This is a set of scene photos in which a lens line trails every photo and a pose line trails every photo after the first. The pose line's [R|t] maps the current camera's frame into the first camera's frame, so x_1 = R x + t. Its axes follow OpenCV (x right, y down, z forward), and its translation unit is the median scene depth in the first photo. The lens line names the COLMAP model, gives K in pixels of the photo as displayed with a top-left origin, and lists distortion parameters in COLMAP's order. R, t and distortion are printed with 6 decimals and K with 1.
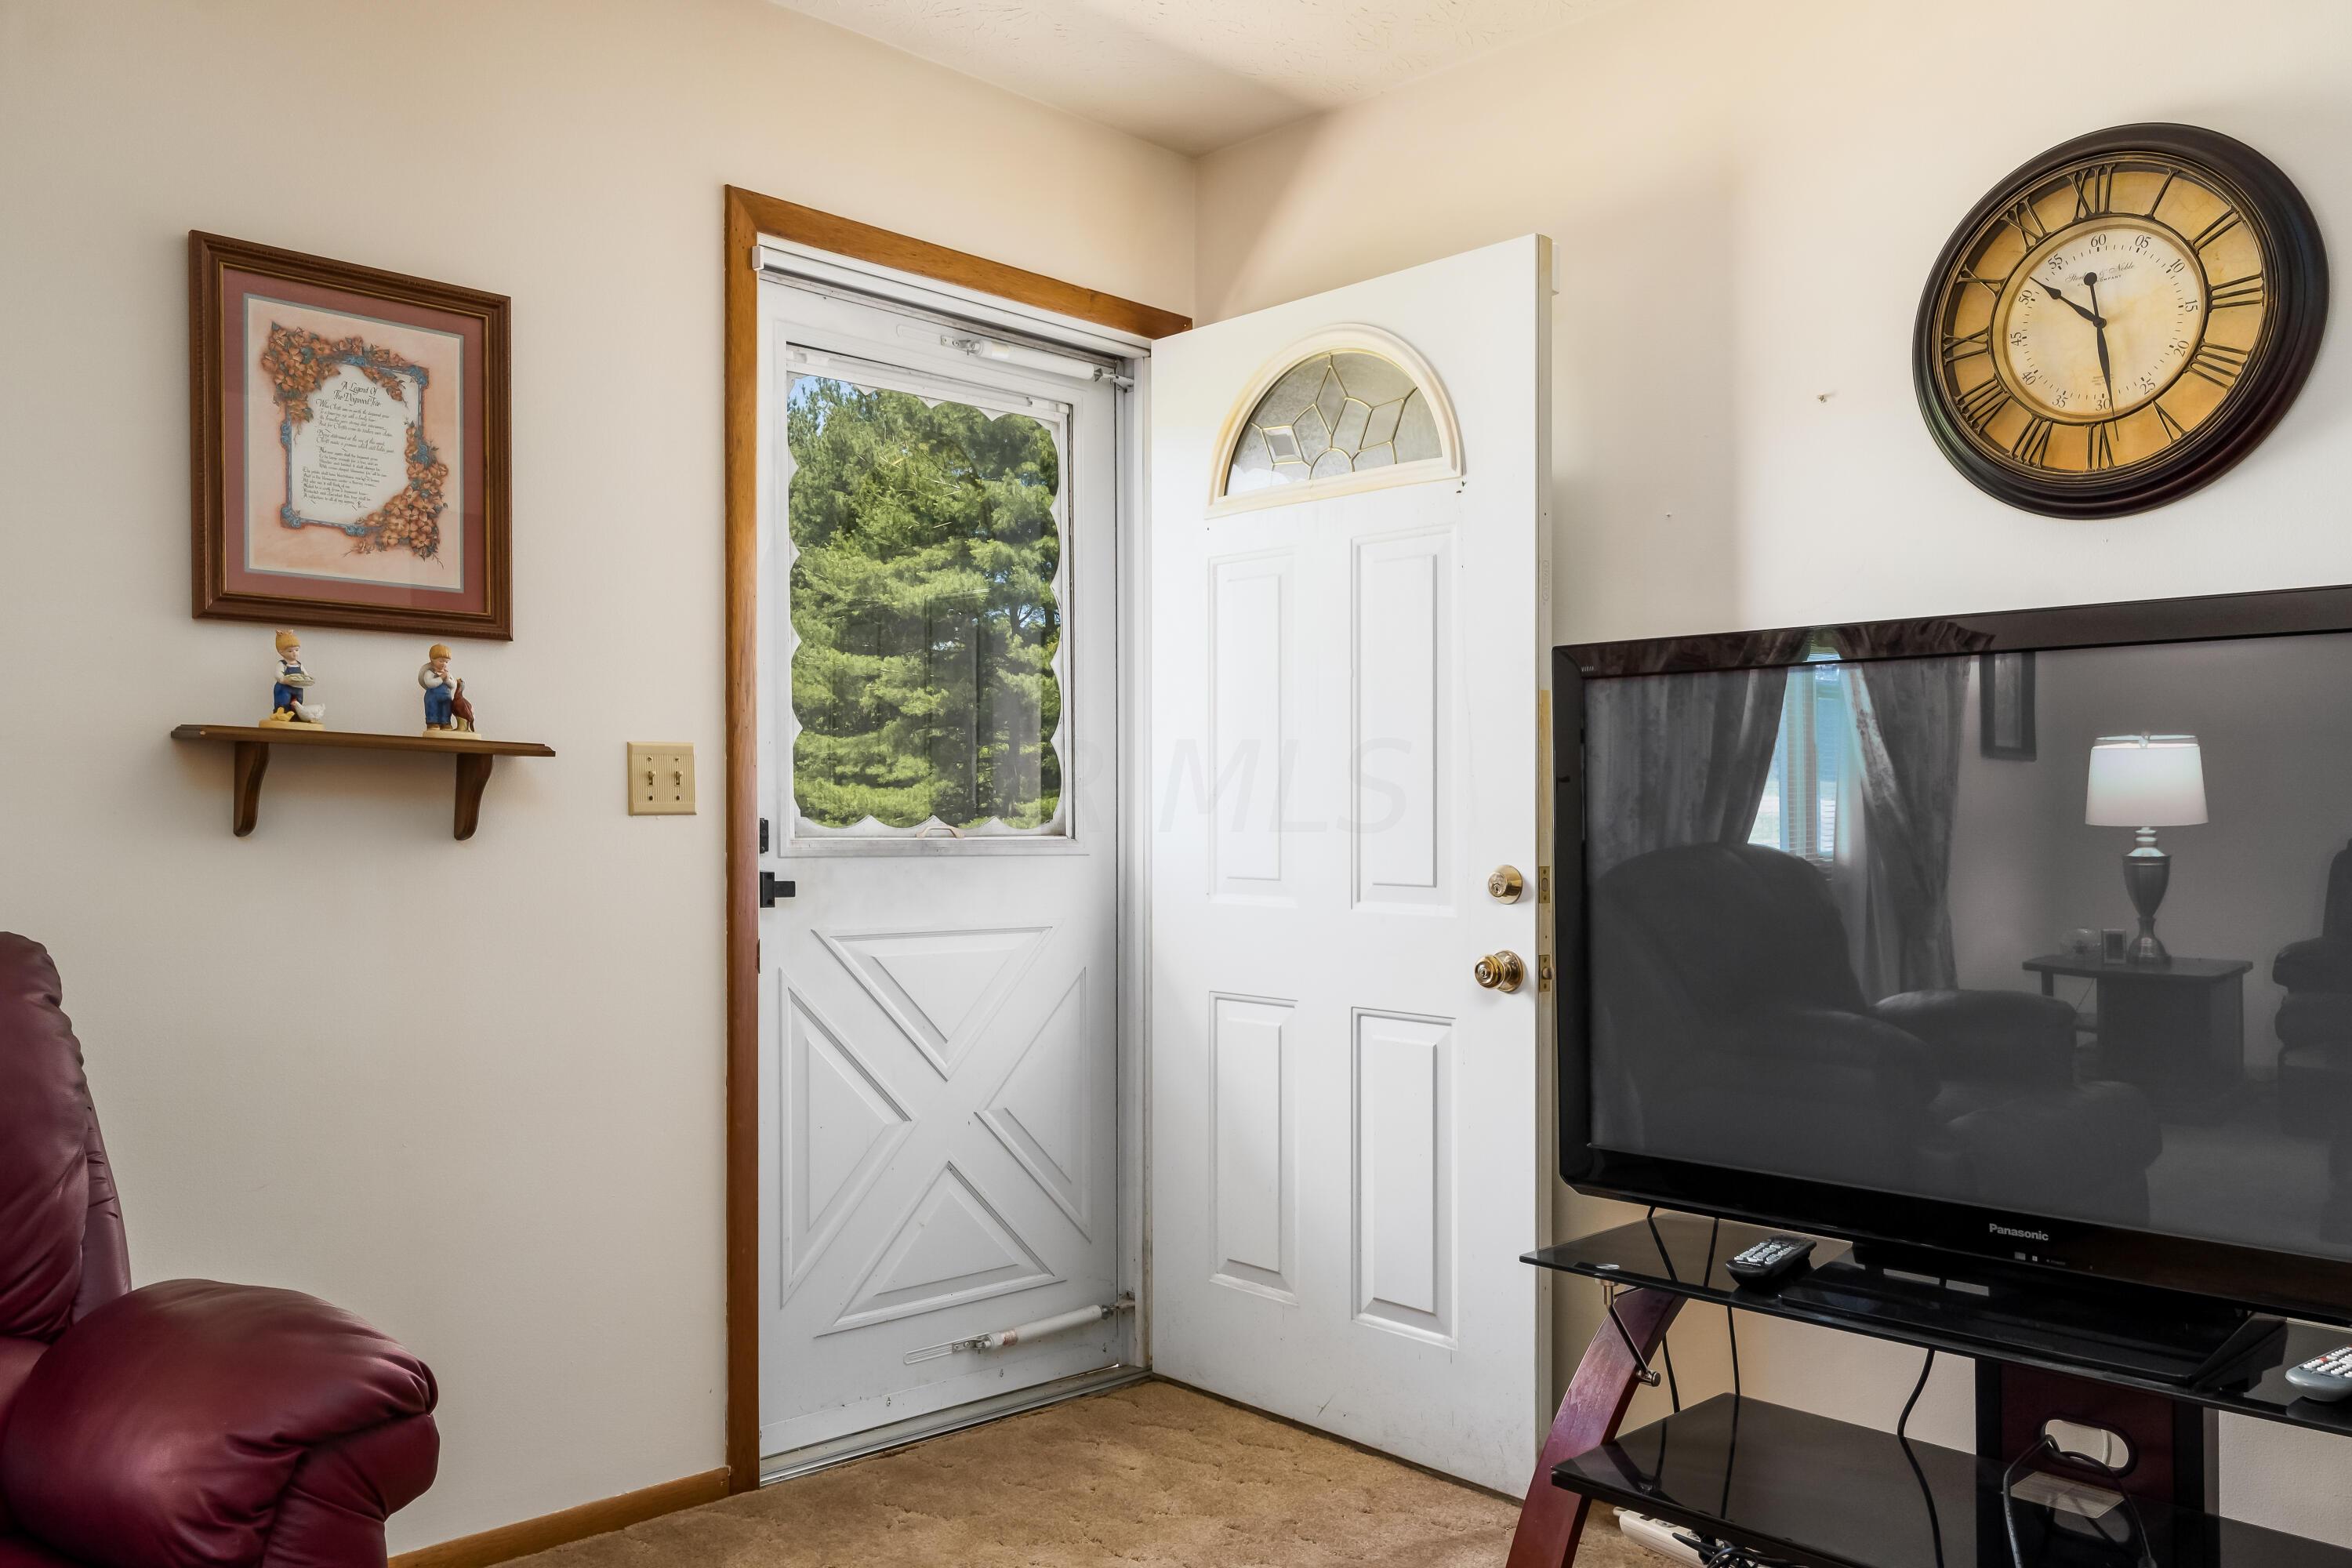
lens RADIAL K [[1836.6, 0, 1192.1], [0, 1836.6, 792.9], [0, 0, 1]] dist [-0.006597, 0.016597]
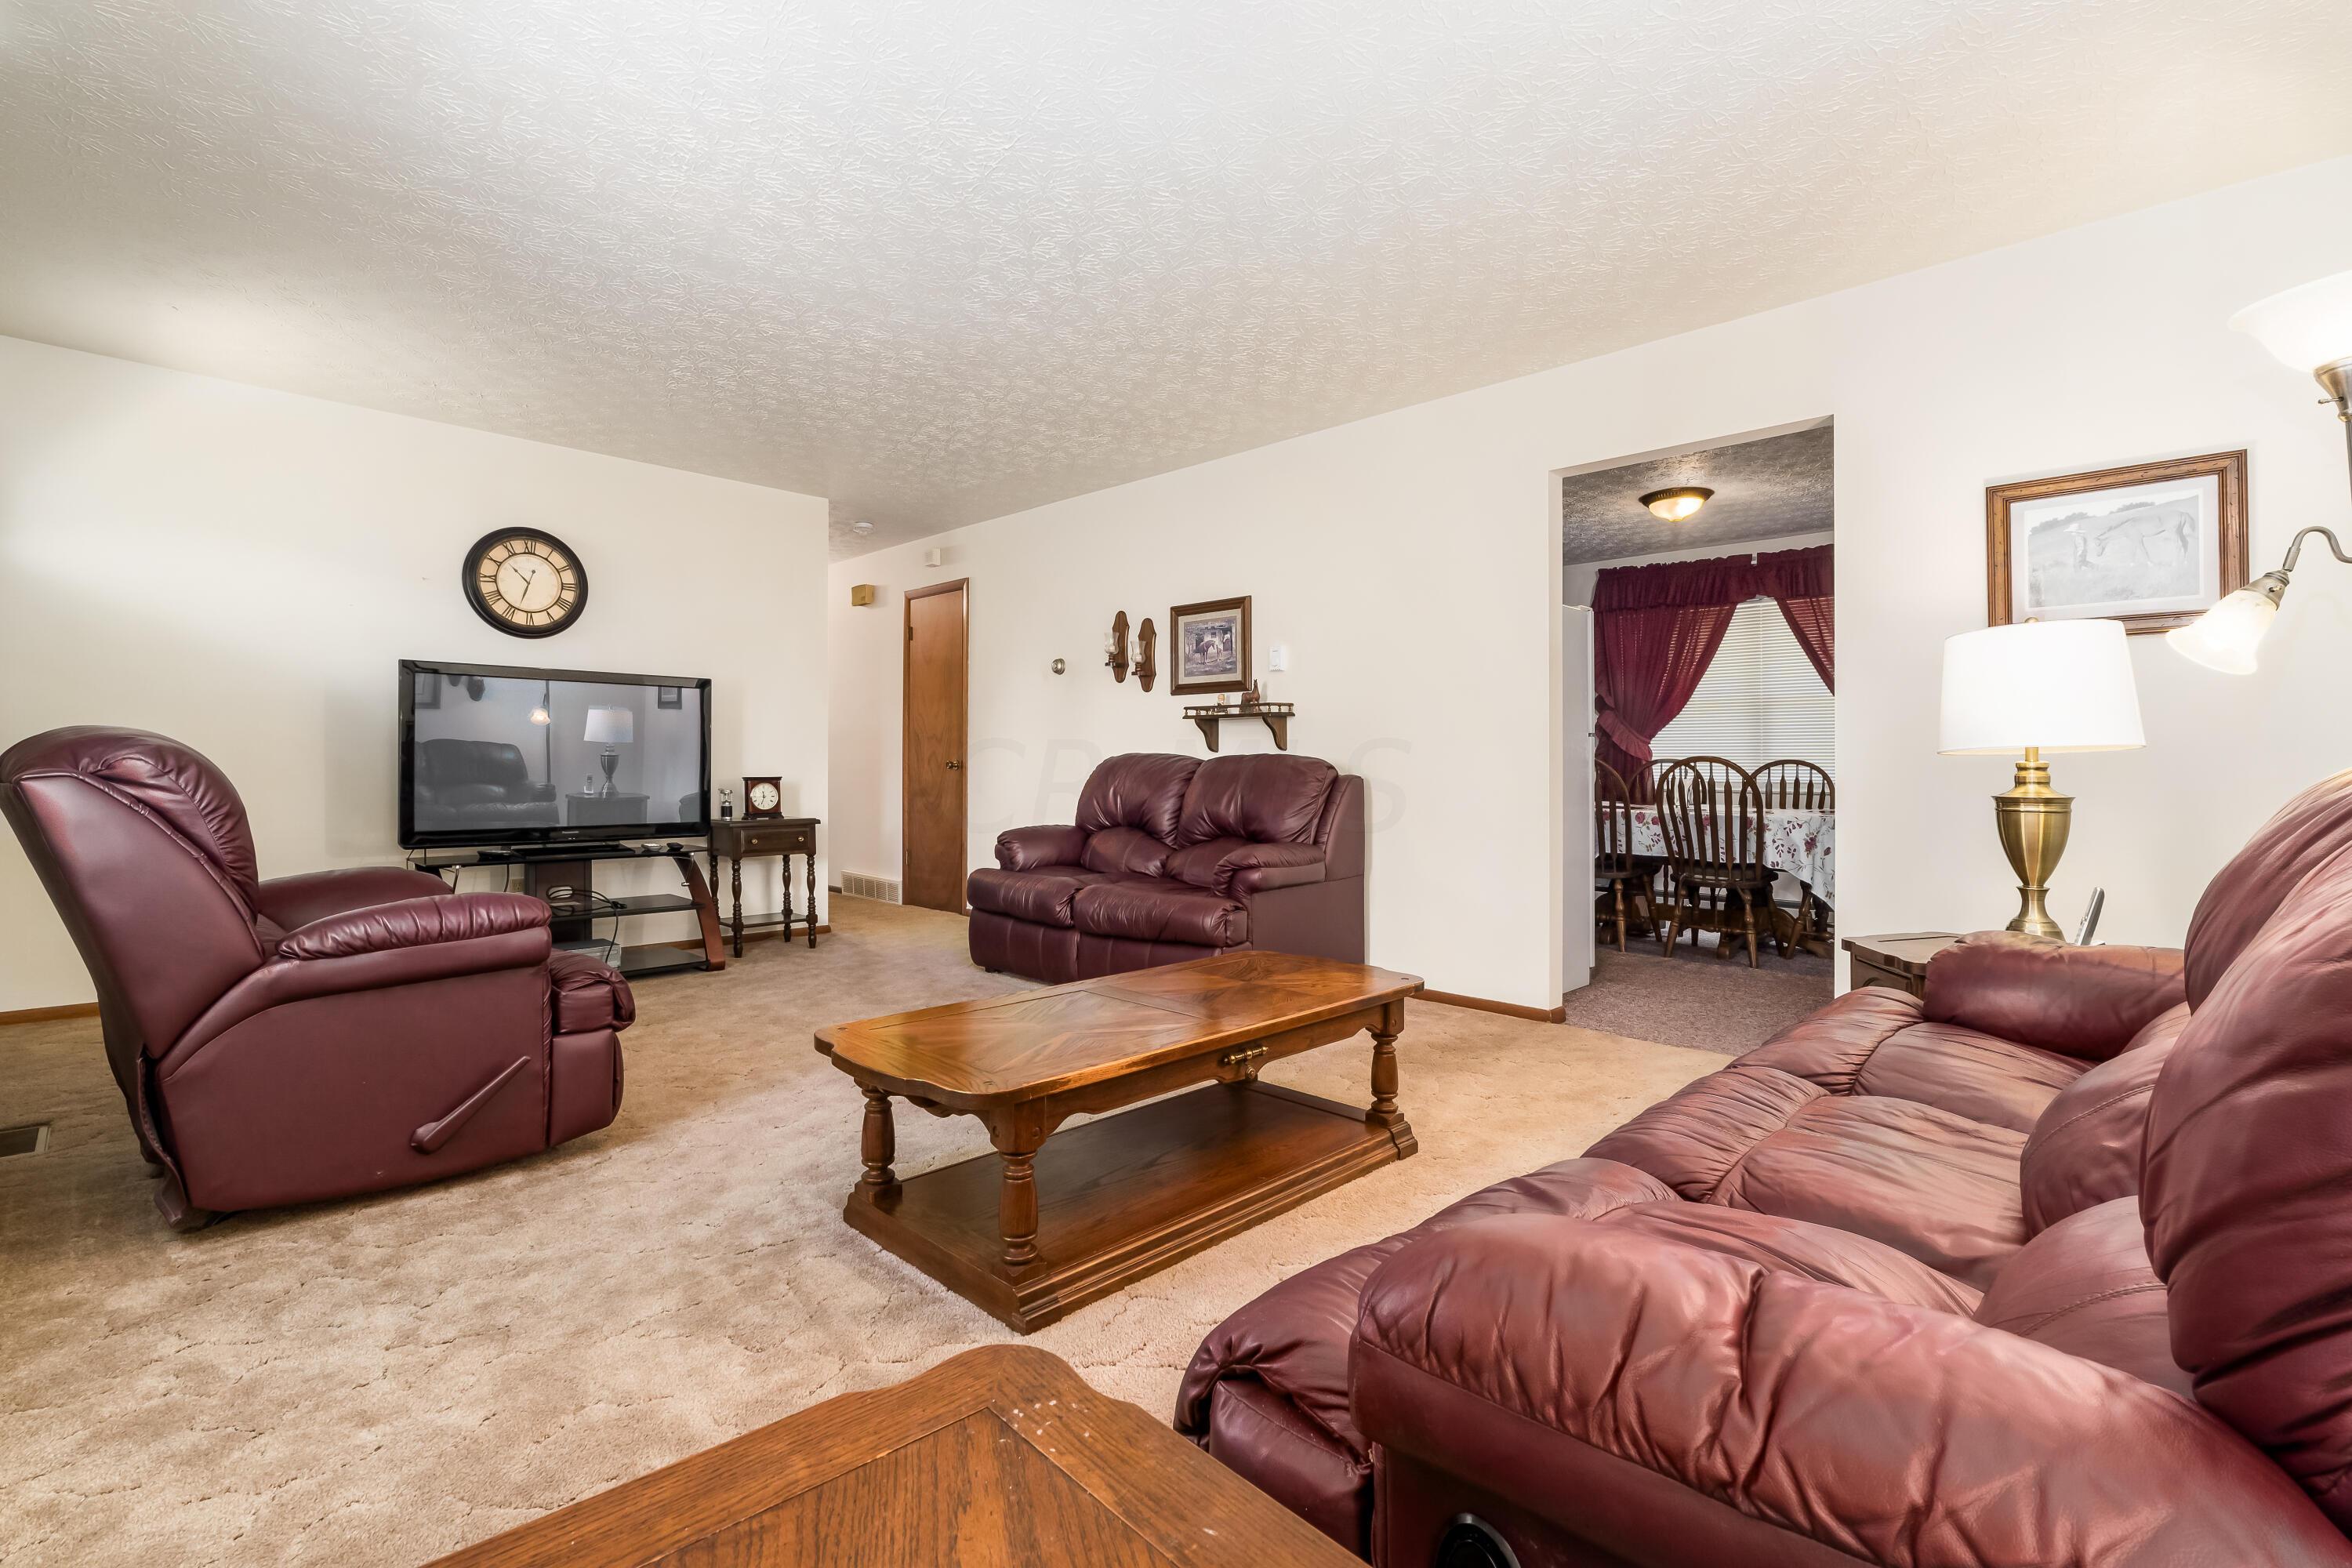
lens RADIAL K [[1041.1, 0, 1184.6], [0, 1041.1, 767.4], [0, 0, 1]] dist [-0.013526, -0.000342]
pose [[-0.036585, -0.007995, 0.999299, -1.475636], [-0.025090, 0.999660, 0.007080, 0.048270], [-0.999016, -0.024813, -0.036774, -0.176719]]
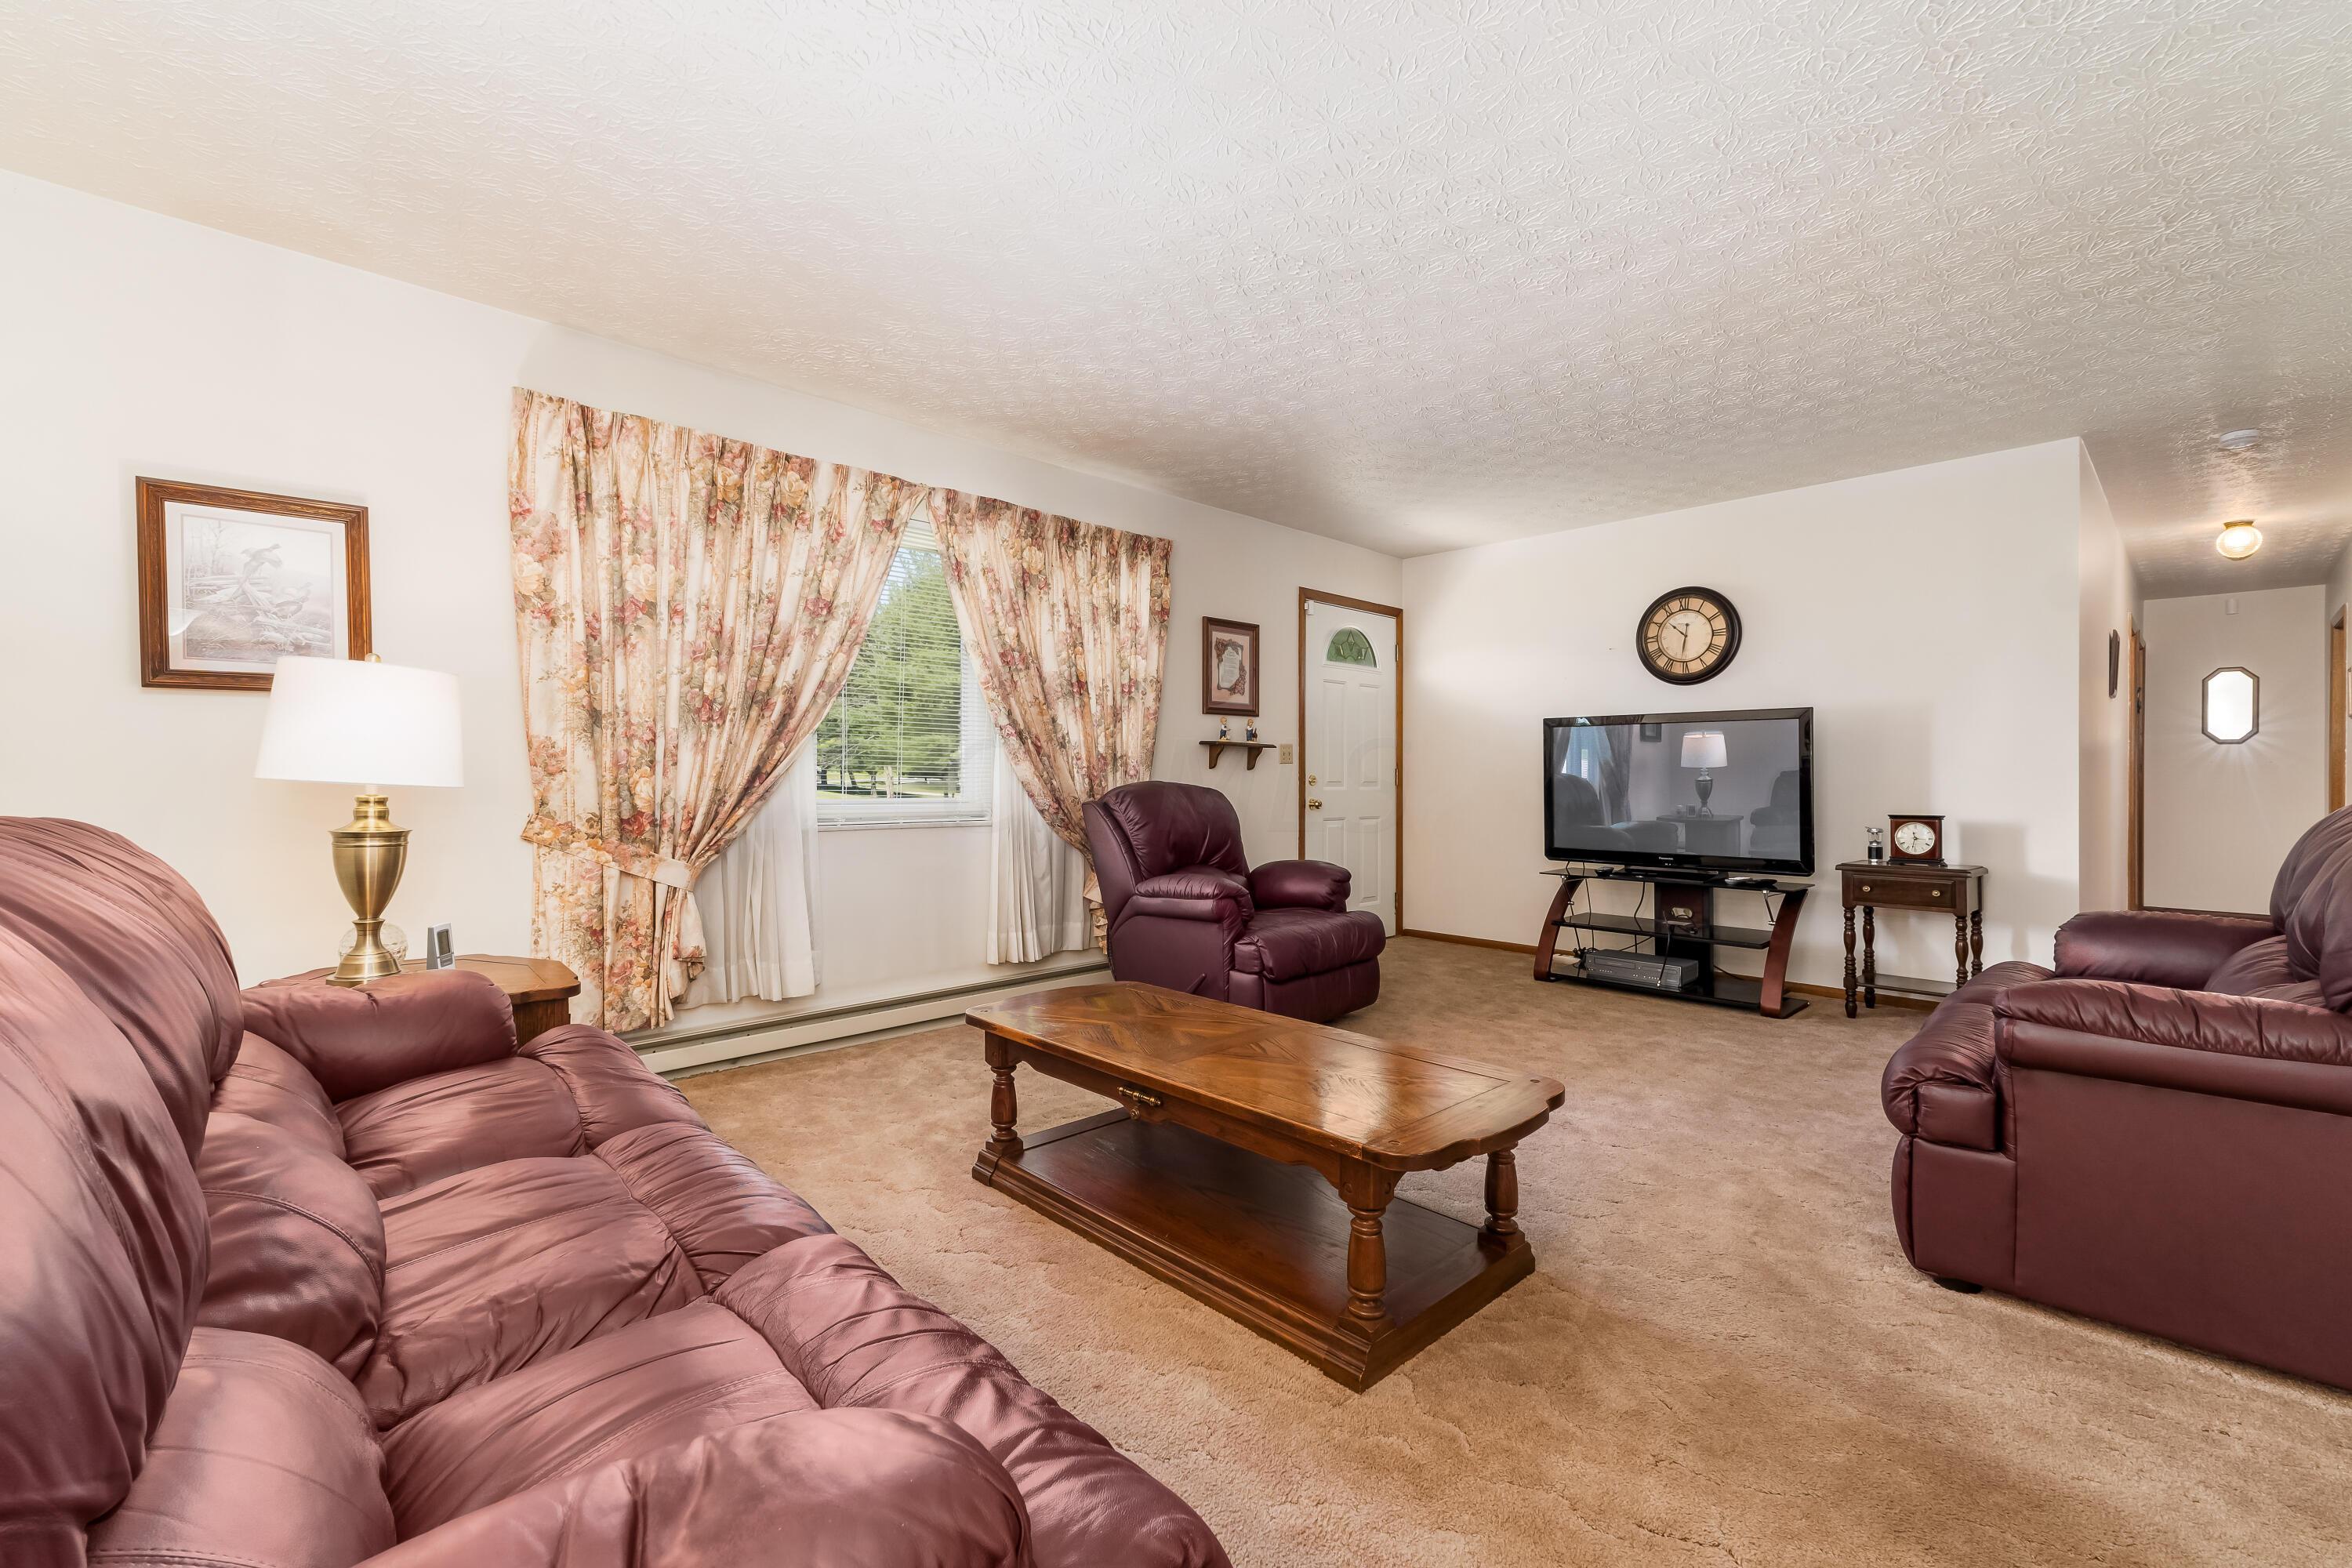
lens RADIAL K [[1008.0, 0, 1176.1], [0, 1008.0, 772.3], [0, 0, 1]] dist [0.005528, -0.000678]
pose [[0.999942, -0.004286, -0.009831, -0.560958], [0.004427, 0.999888, 0.014314, 0.000606], [0.009769, -0.014356, 0.999849, -1.144769]]
